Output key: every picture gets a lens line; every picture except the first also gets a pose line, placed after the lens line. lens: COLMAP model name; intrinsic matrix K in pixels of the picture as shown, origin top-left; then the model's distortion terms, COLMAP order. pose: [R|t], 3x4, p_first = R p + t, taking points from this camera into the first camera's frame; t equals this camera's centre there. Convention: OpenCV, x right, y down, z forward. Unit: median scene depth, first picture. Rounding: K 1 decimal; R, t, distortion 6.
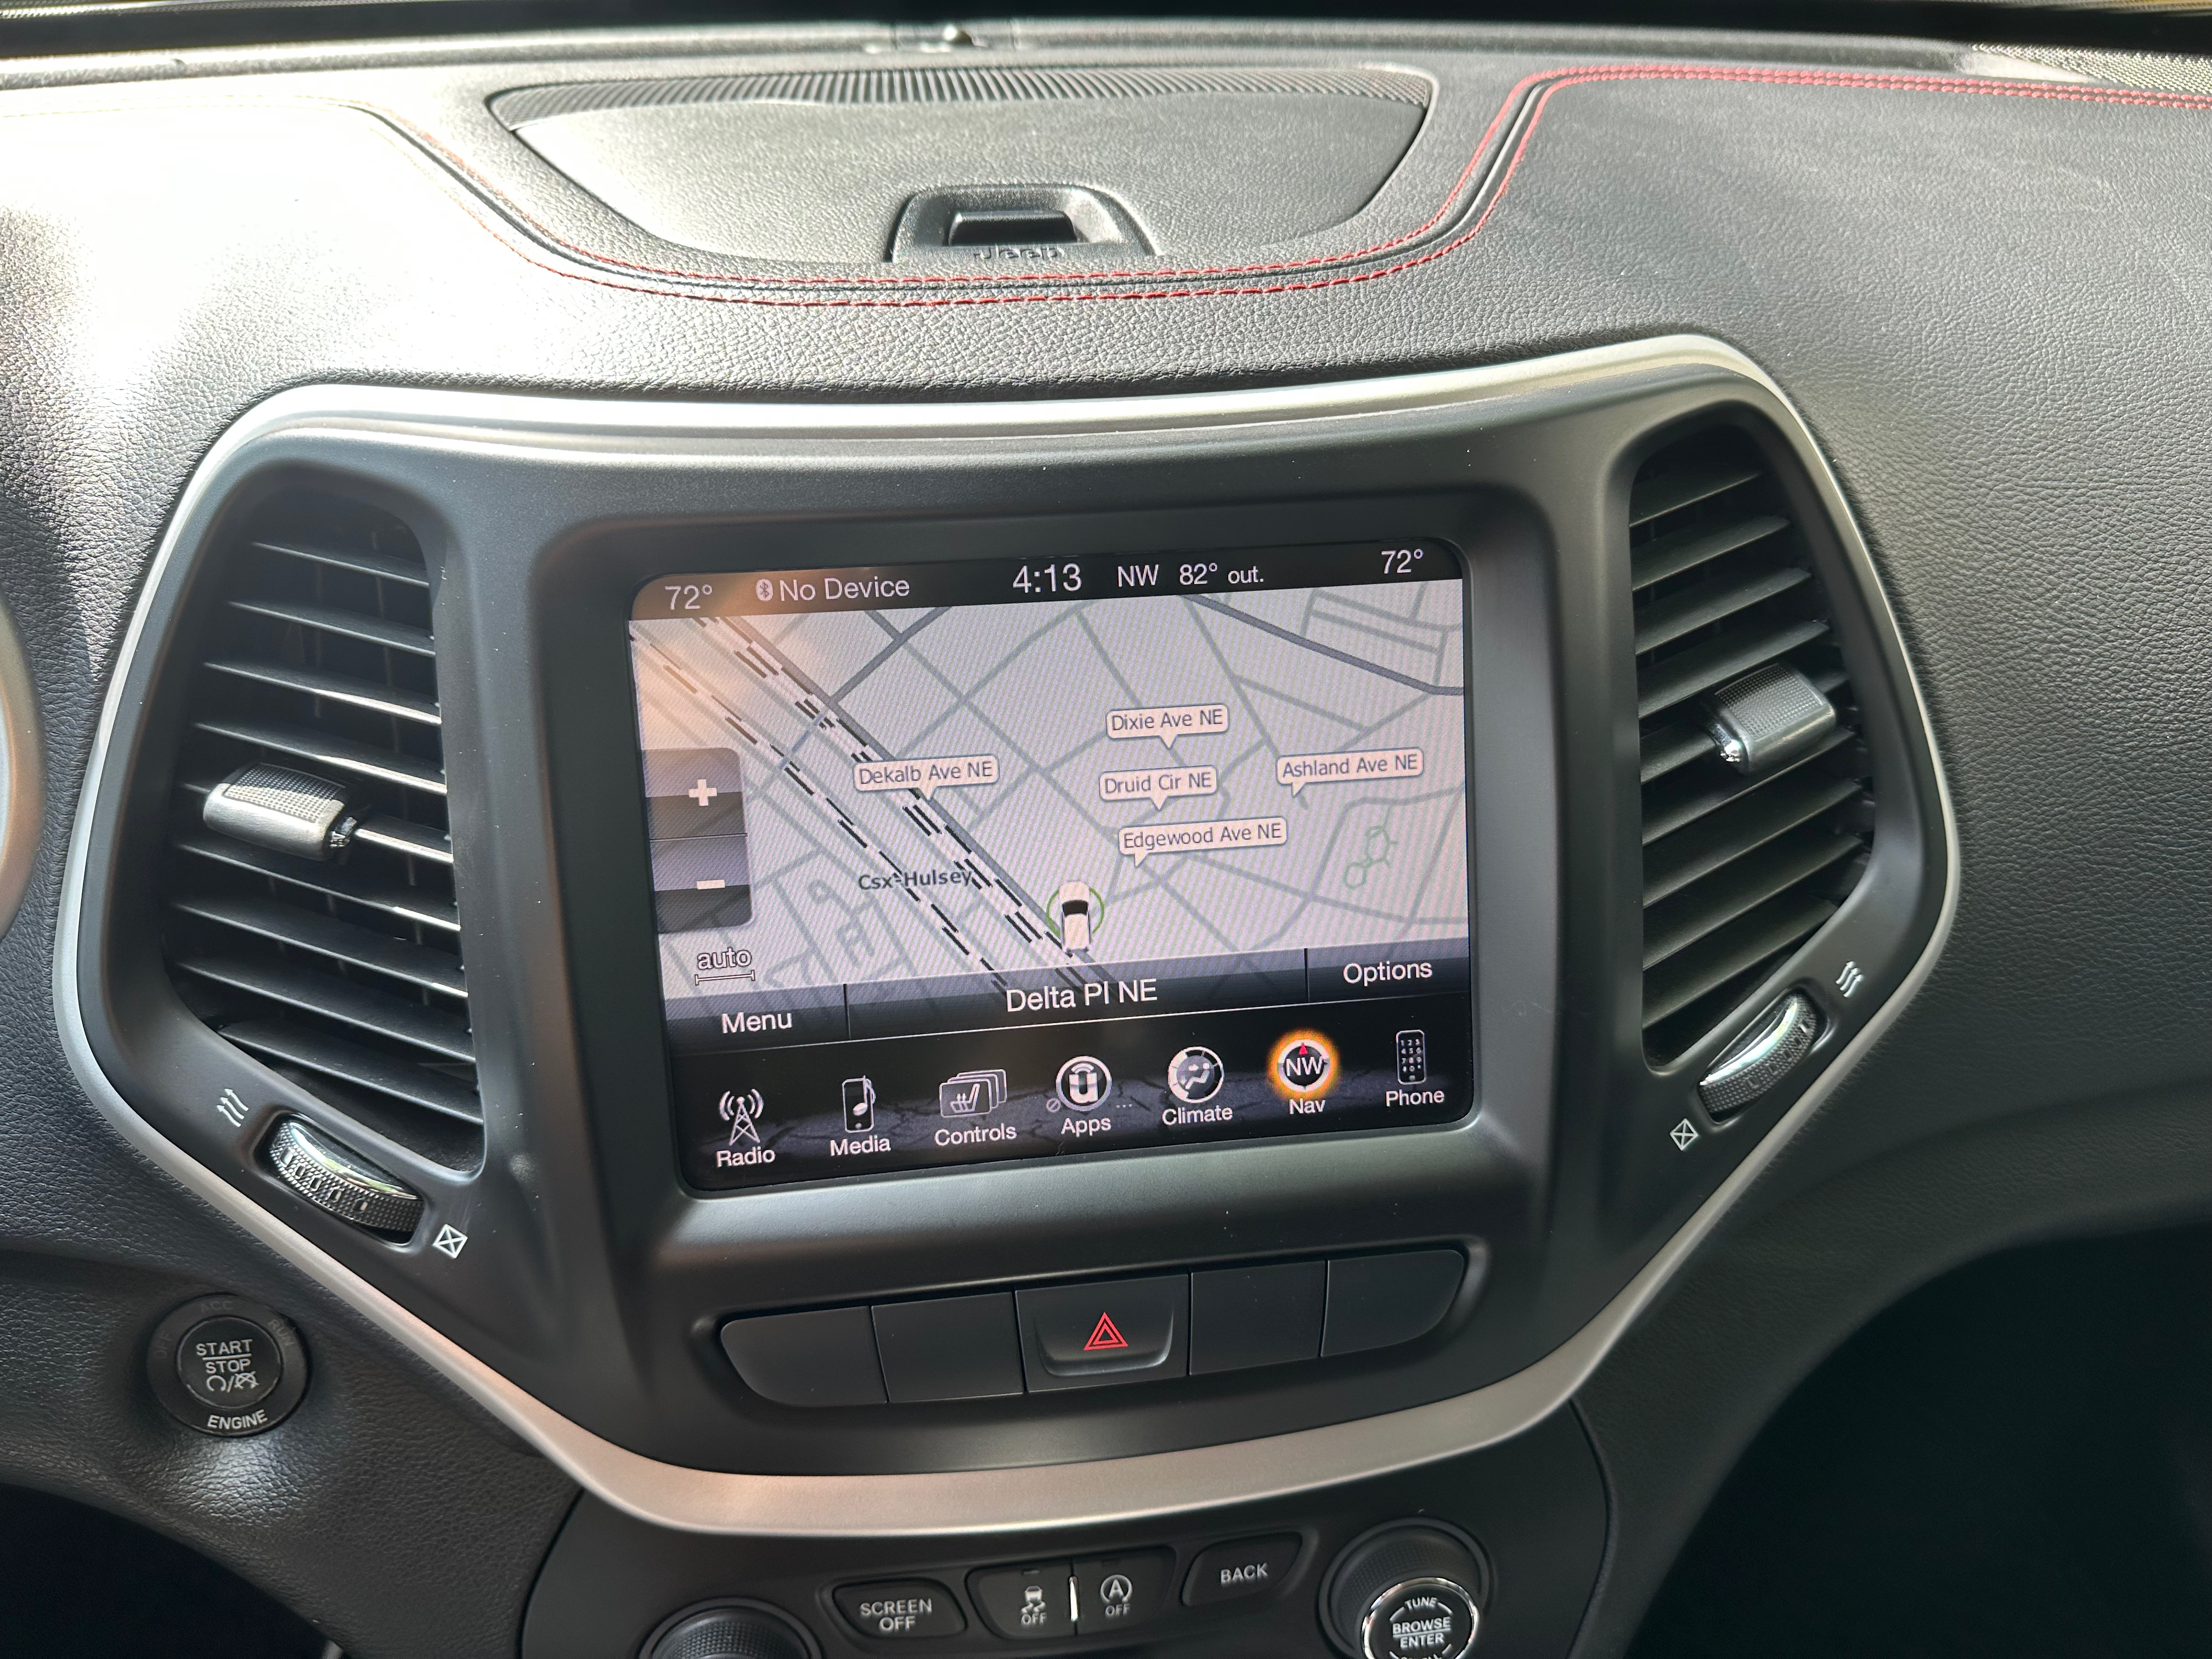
lens RADIAL K [[1571.9, 0, 1108.3], [0, 1571.9, 808.7], [0, 0, 1]] dist [0.032509, -0.056329]
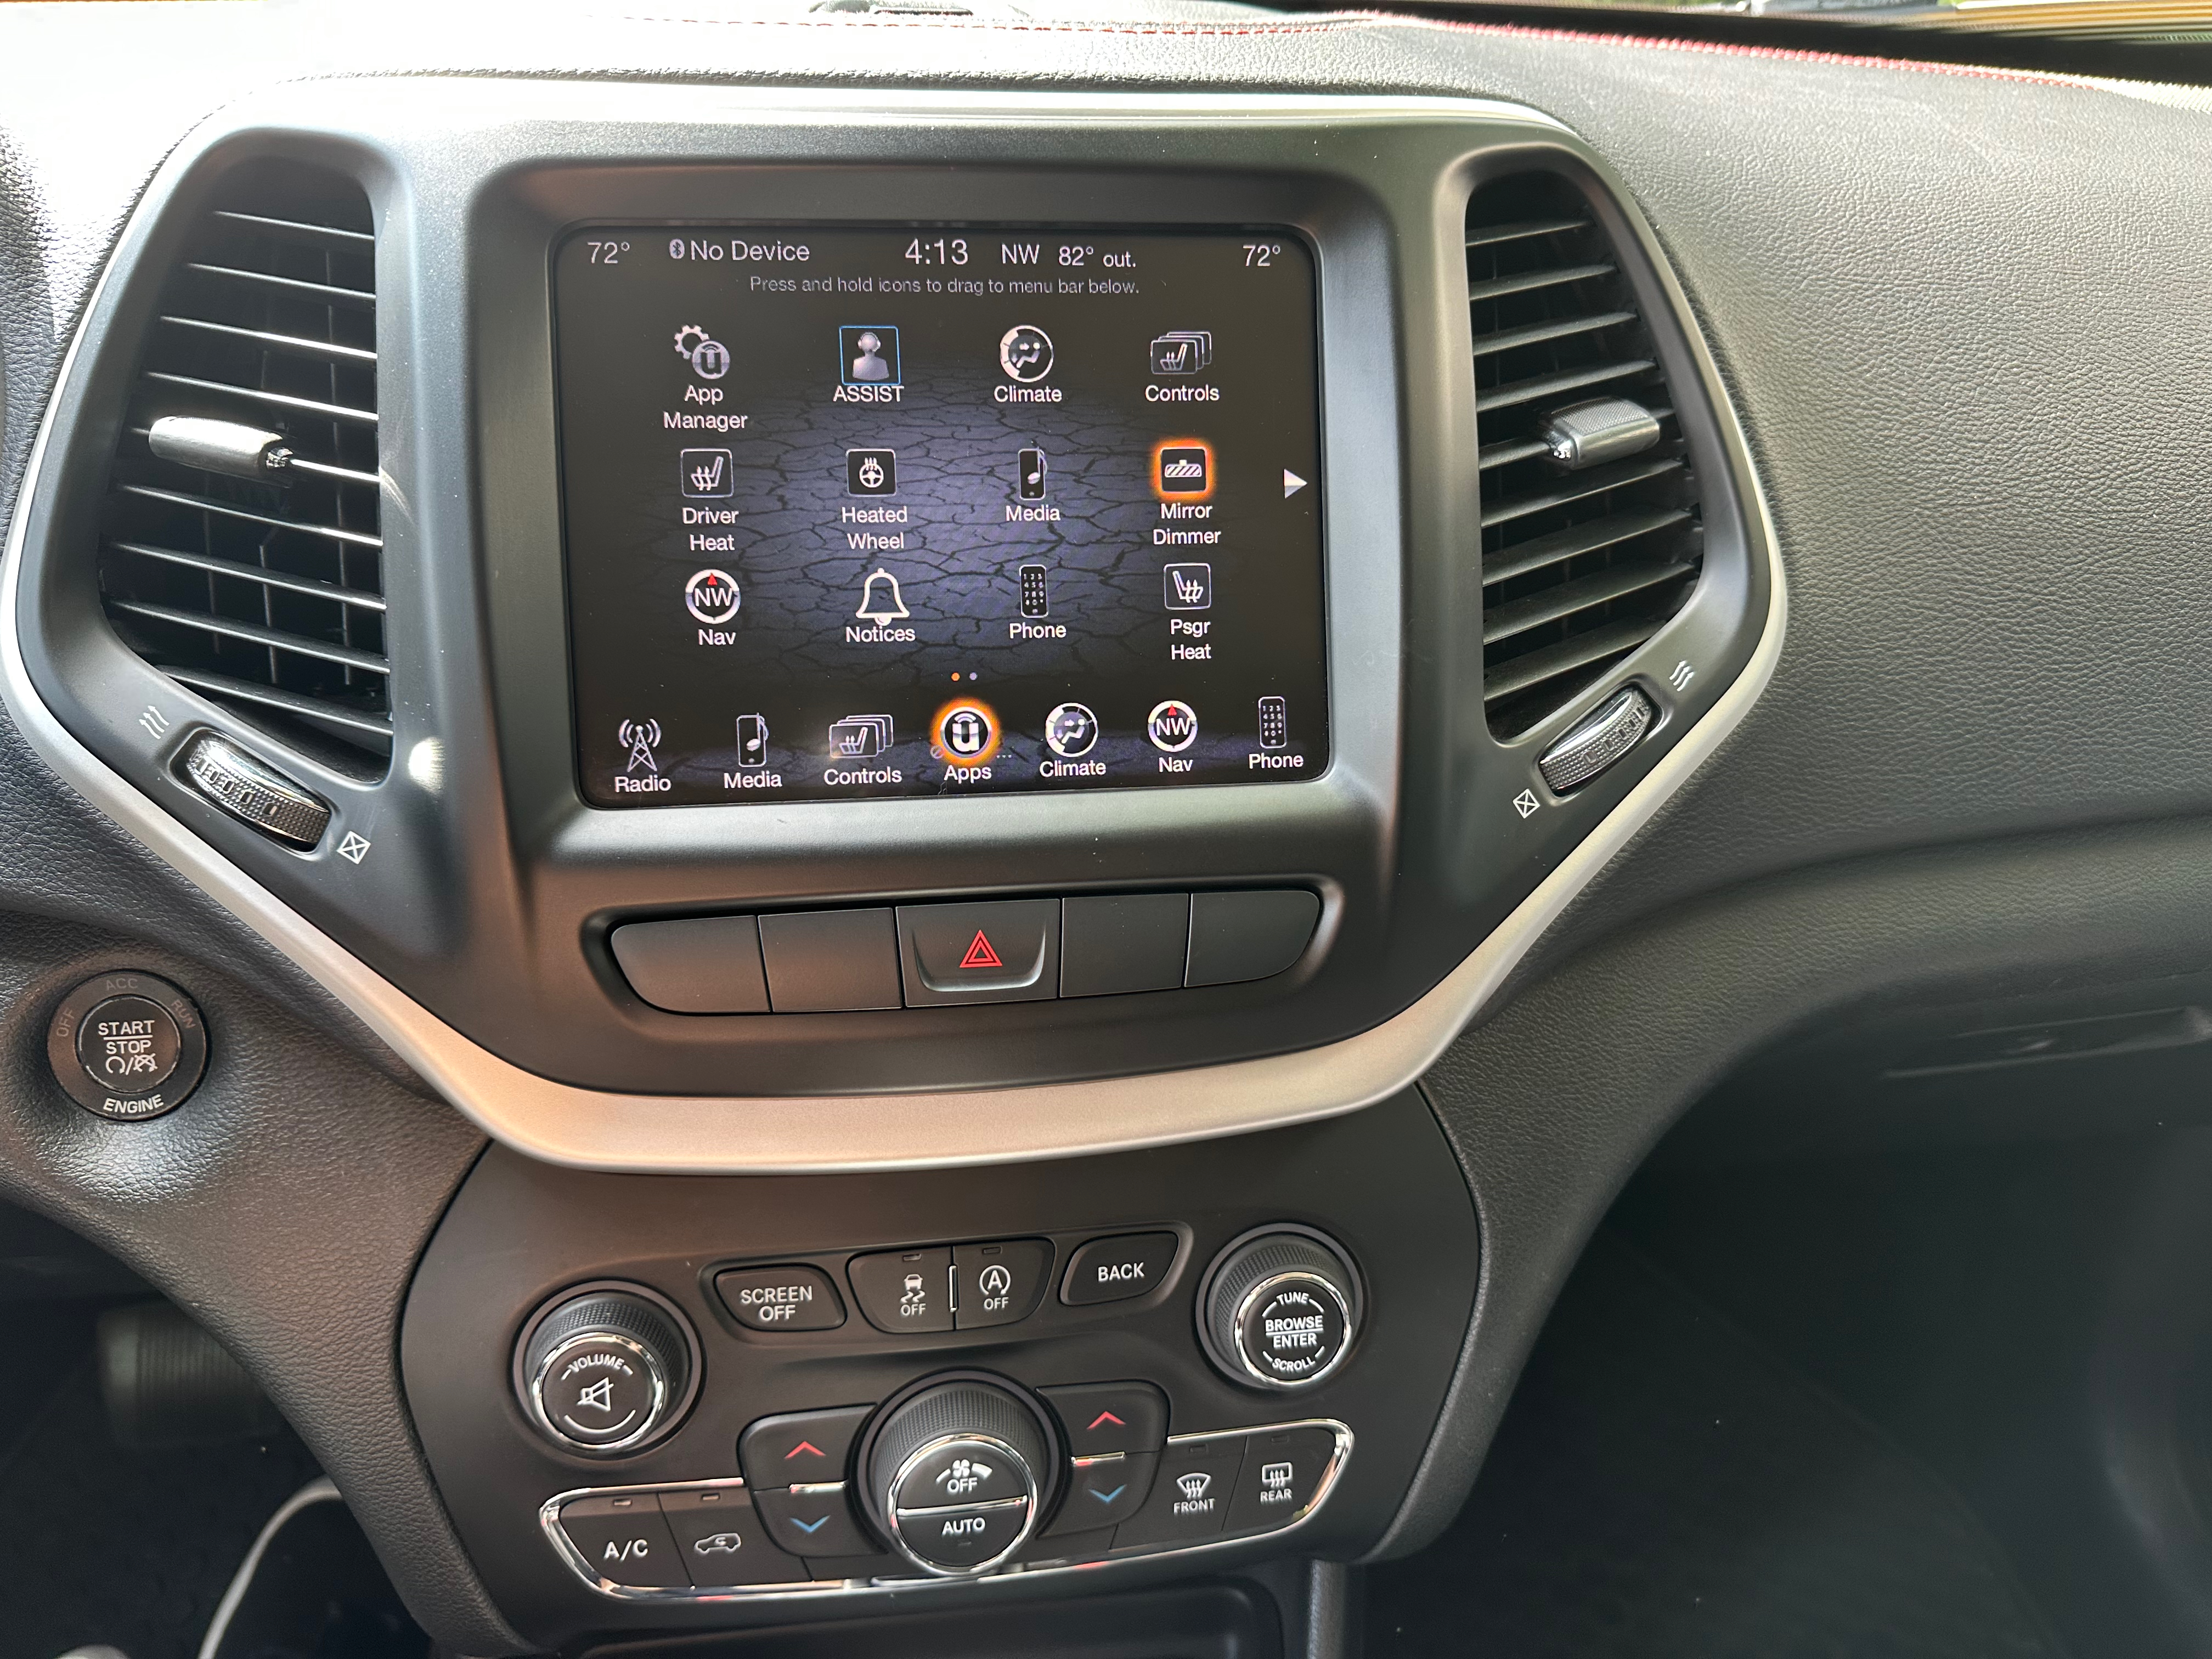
lens RADIAL K [[1571.9, 0, 1086.8], [0, 1571.9, 830.6], [0, 0, 1]] dist [0.032509, -0.056329]
pose [[0.999735, 0.011642, 0.019836, 0.045136], [-0.009369, 0.993770, -0.111059, 0.349504], [-0.021006, 0.110843, 0.993616, -0.049781]]
